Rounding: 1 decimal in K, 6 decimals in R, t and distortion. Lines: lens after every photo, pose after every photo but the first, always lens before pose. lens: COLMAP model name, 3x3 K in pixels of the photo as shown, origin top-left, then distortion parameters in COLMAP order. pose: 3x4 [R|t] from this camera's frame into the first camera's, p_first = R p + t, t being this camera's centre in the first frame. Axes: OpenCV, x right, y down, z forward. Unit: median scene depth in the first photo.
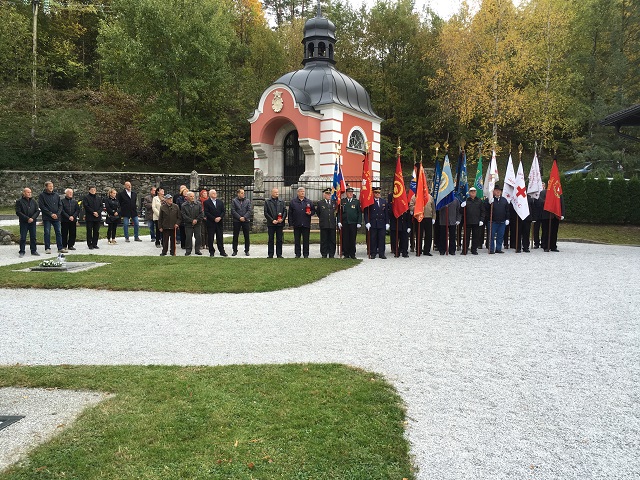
lens RADIAL K [[534.6, 0, 320.0], [0, 534.6, 240.0], [0, 0, 1]] dist [0.081234, -0.110789]
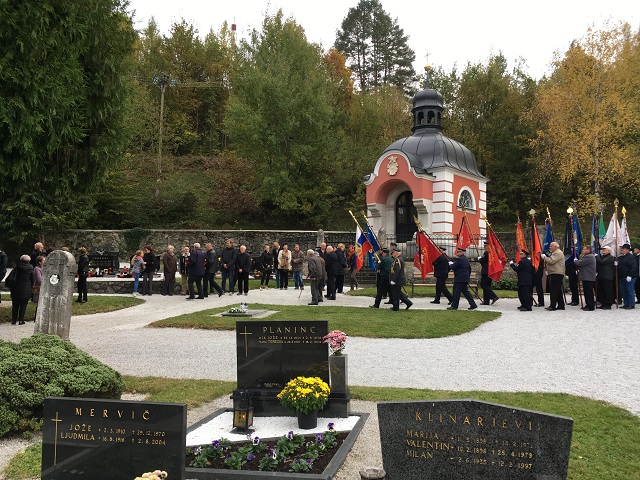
lens RADIAL K [[534.6, 0, 320.0], [0, 534.6, 240.0], [0, 0, 1]] dist [0.081234, -0.110789]
pose [[0.991284, 0.000272, -0.131738, -0.073077], [-0.013397, 0.995021, -0.098757, 0.001749], [0.131056, 0.099661, 0.986353, -0.070926]]
